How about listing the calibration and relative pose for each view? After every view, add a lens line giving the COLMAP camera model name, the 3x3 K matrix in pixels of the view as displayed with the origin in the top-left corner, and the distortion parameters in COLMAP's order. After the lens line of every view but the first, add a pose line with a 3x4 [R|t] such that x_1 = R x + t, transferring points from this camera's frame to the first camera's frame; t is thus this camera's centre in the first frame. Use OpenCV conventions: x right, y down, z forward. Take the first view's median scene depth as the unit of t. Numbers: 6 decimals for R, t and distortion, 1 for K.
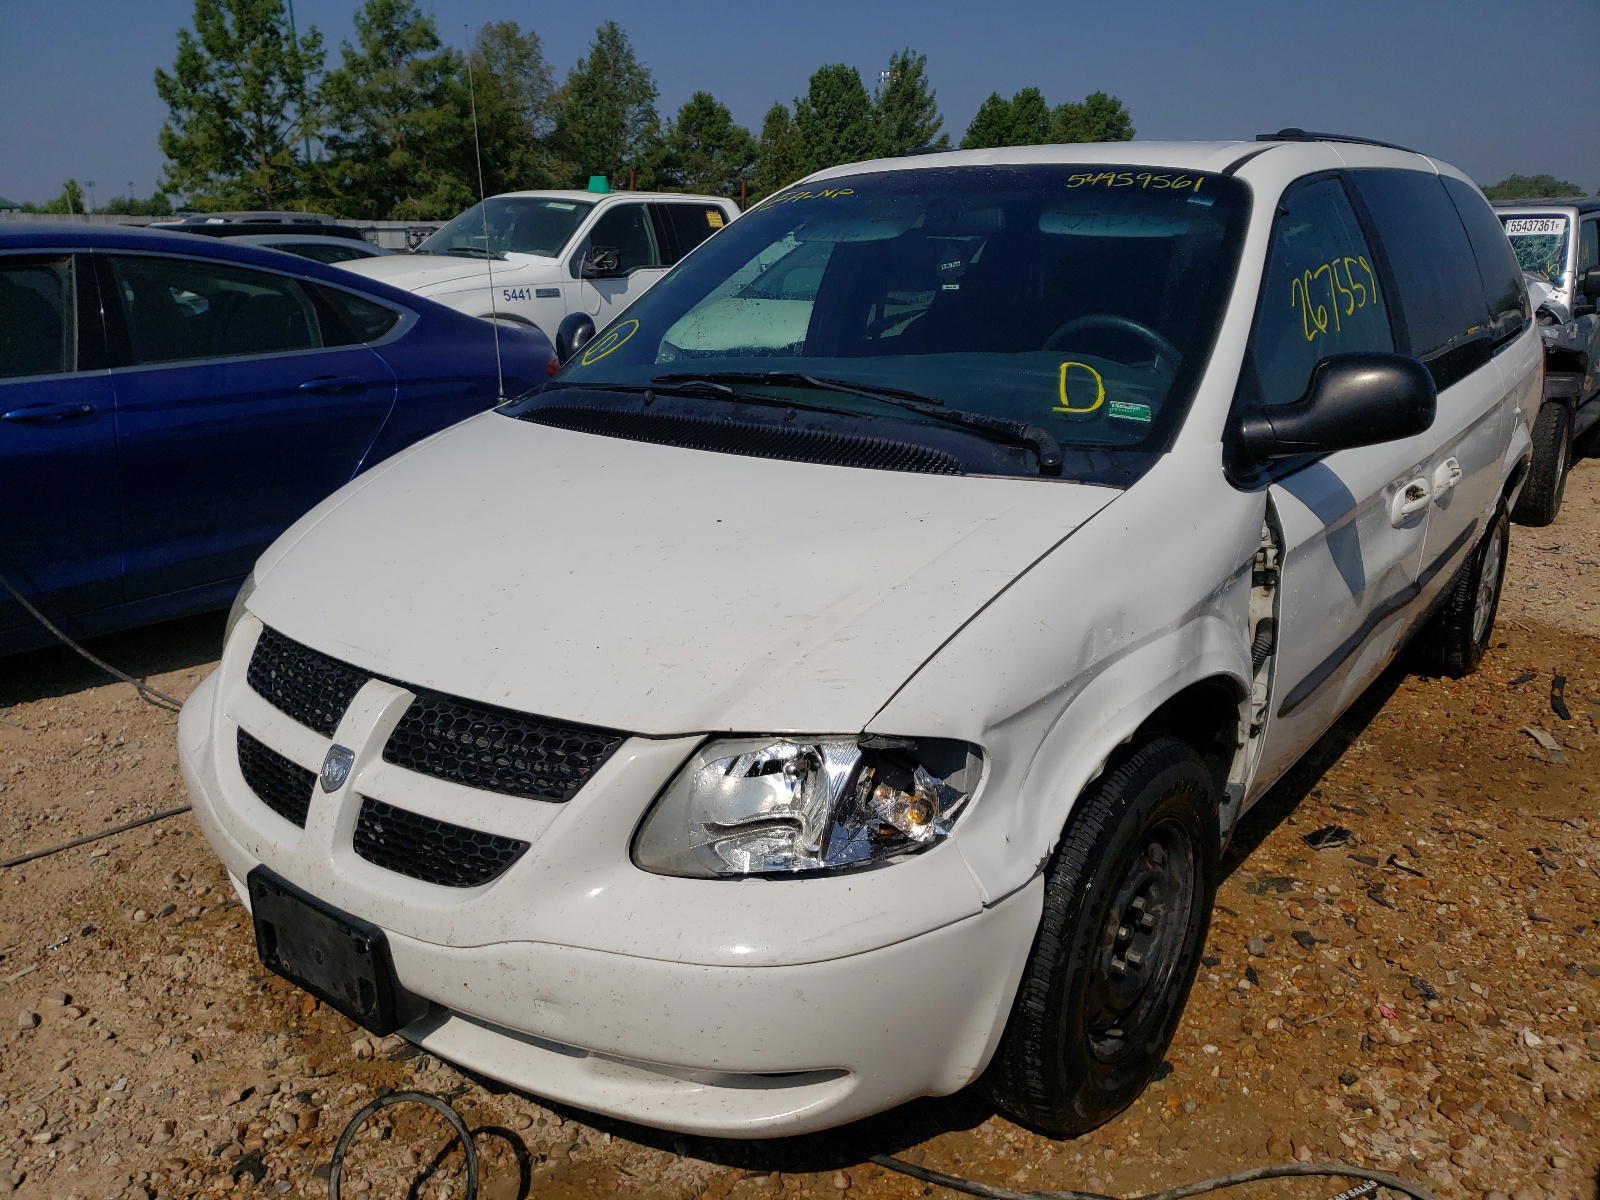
lens RADIAL K [[1397.0, 0, 800.0], [0, 1397.0, 600.0], [0, 0, 1]] dist [0.002177, 0.006959]
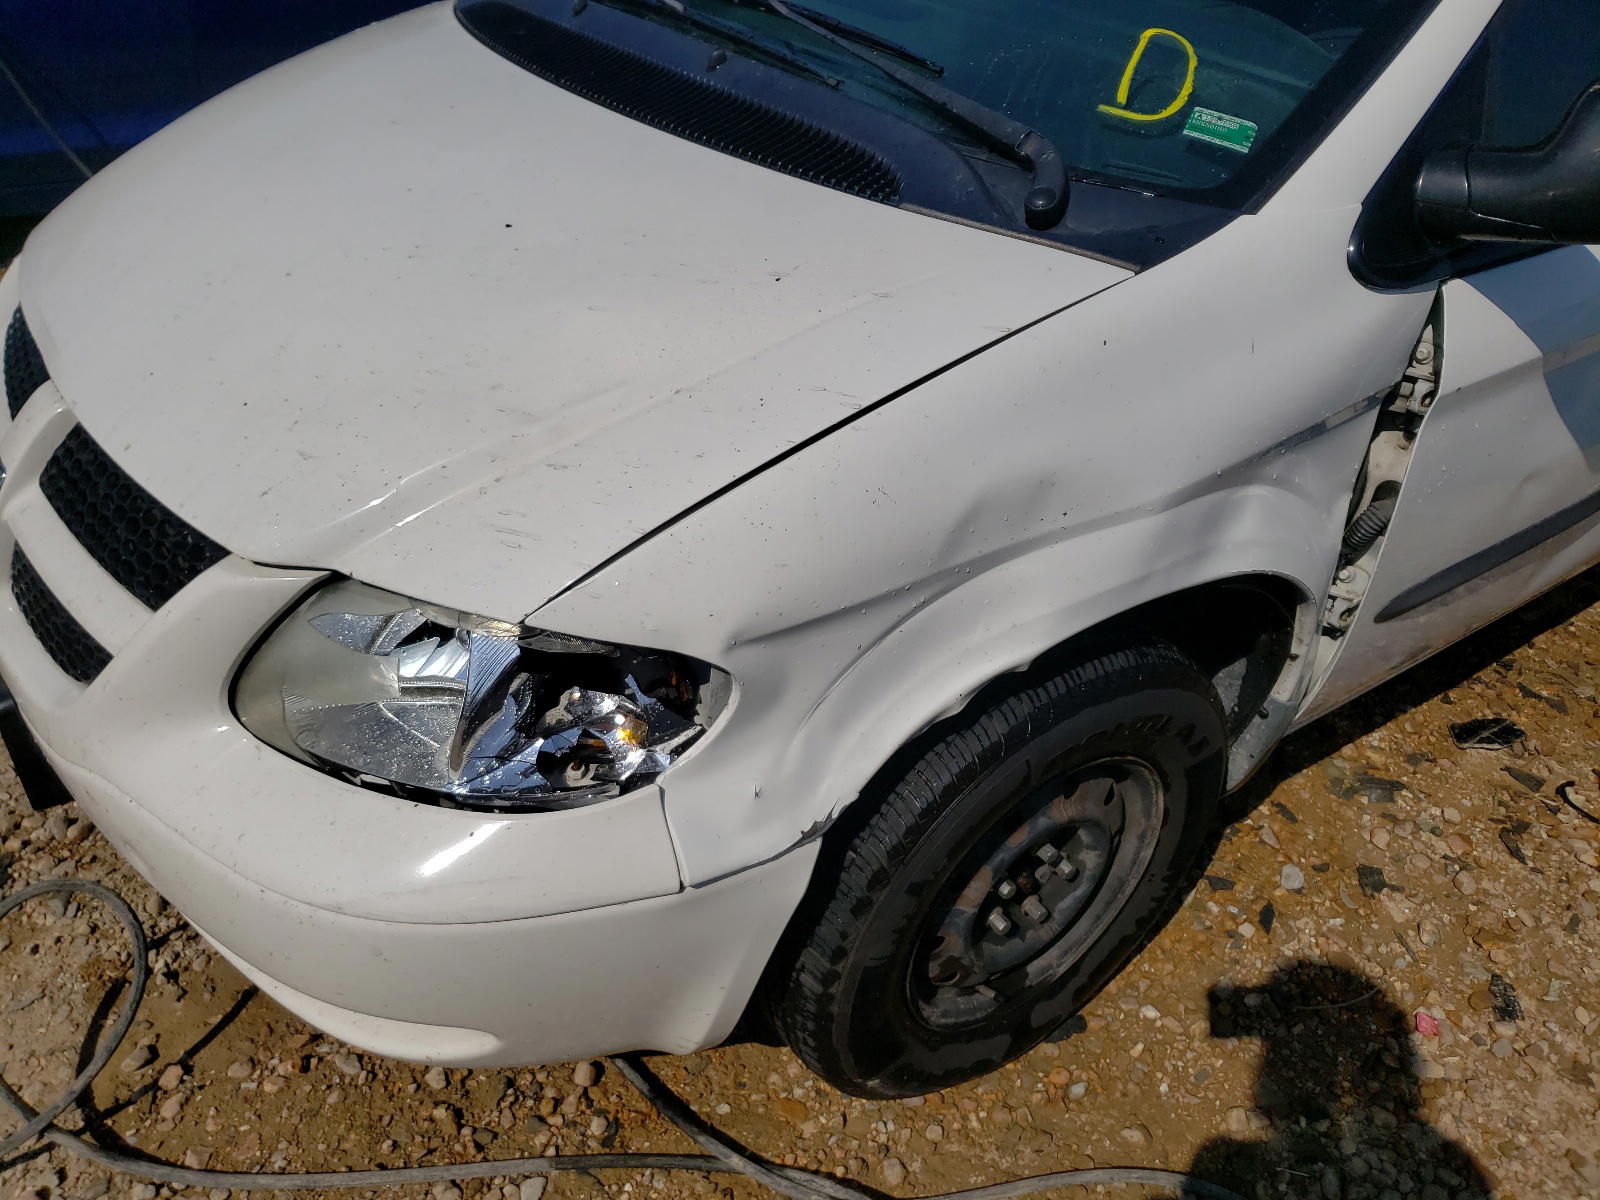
lens RADIAL K [[1340.7, 0, 800.0], [0, 1340.7, 600.0], [0, 0, 1]] dist [0.008692, 0.015835]
pose [[0.949174, 0.218763, -0.226301, 0.241137], [-0.138251, 0.935677, 0.324645, -0.108459], [0.282765, -0.276859, 0.918364, 0.351377]]
